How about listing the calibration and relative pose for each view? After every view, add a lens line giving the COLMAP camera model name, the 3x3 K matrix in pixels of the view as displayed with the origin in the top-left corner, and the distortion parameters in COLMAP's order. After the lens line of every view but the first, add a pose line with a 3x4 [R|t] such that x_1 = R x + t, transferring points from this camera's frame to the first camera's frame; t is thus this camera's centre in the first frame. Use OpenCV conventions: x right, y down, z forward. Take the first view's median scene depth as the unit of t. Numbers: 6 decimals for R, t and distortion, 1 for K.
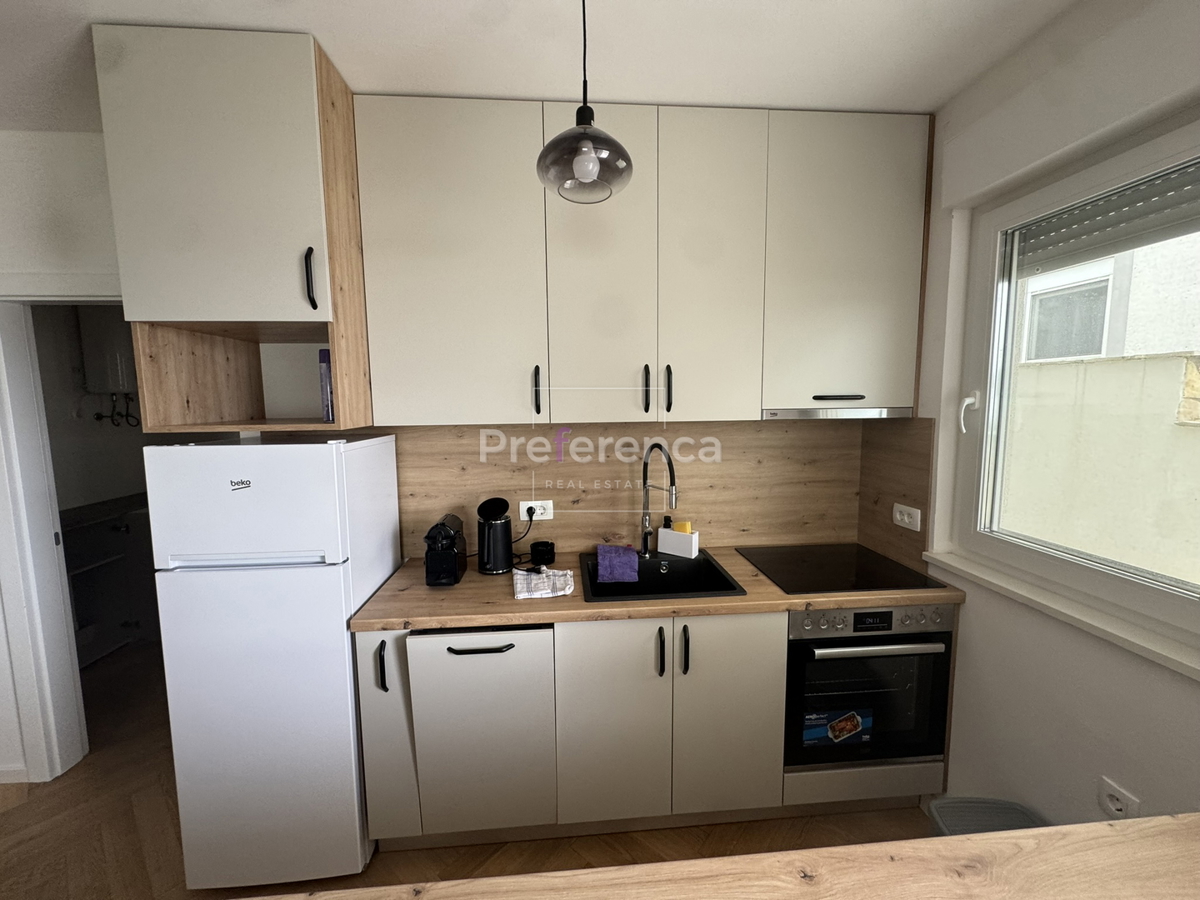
lens RADIAL K [[477.6, 0, 600.0], [0, 477.6, 450.0], [0, 0, 1]] dist [-0.001702, -0.000165]
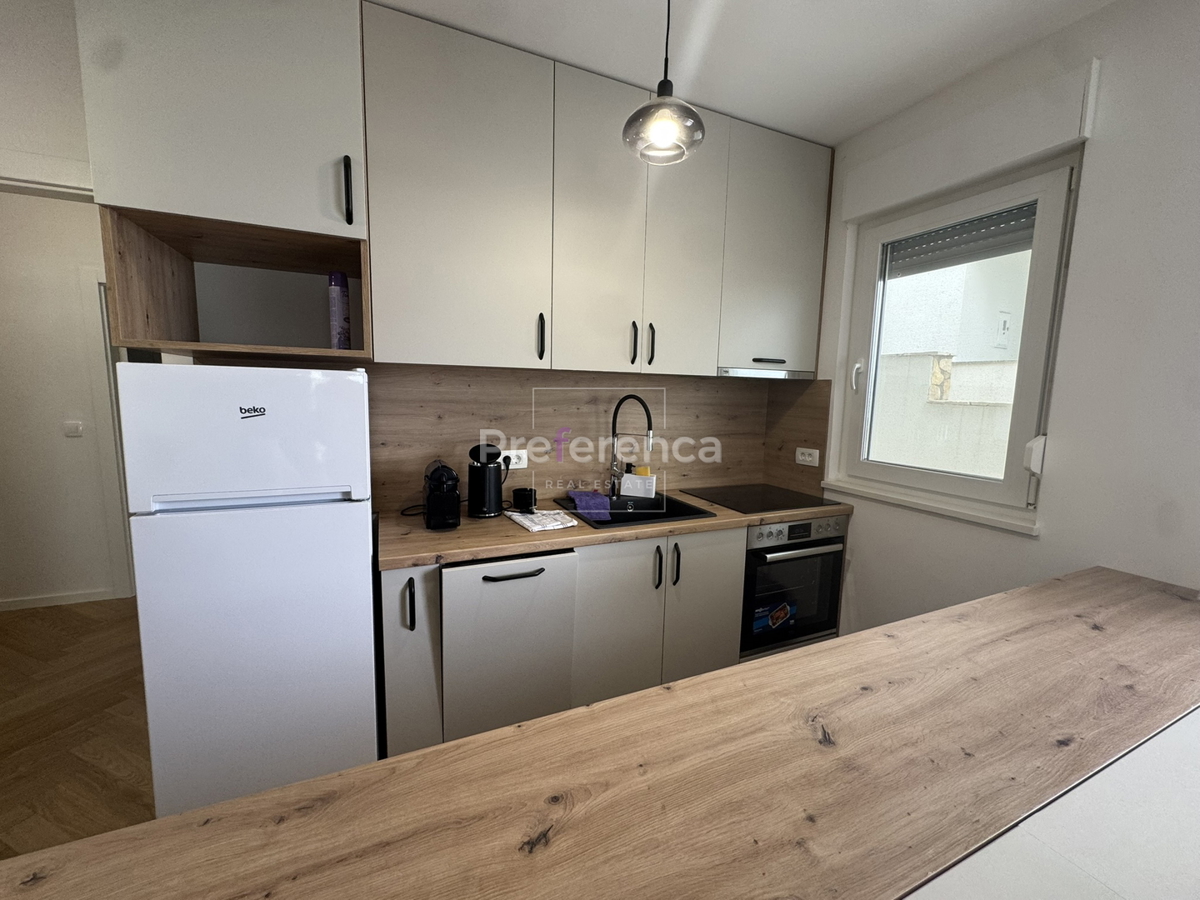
lens RADIAL K [[479.3, 0, 600.0], [0, 479.3, 450.0], [0, 0, 1]] dist [-0.002852, -0.000242]
pose [[0.940817, -0.008730, 0.338804, -0.368179], [0.002175, 0.999803, 0.019722, 0.104139], [-0.338909, -0.017818, 0.940650, -0.043720]]
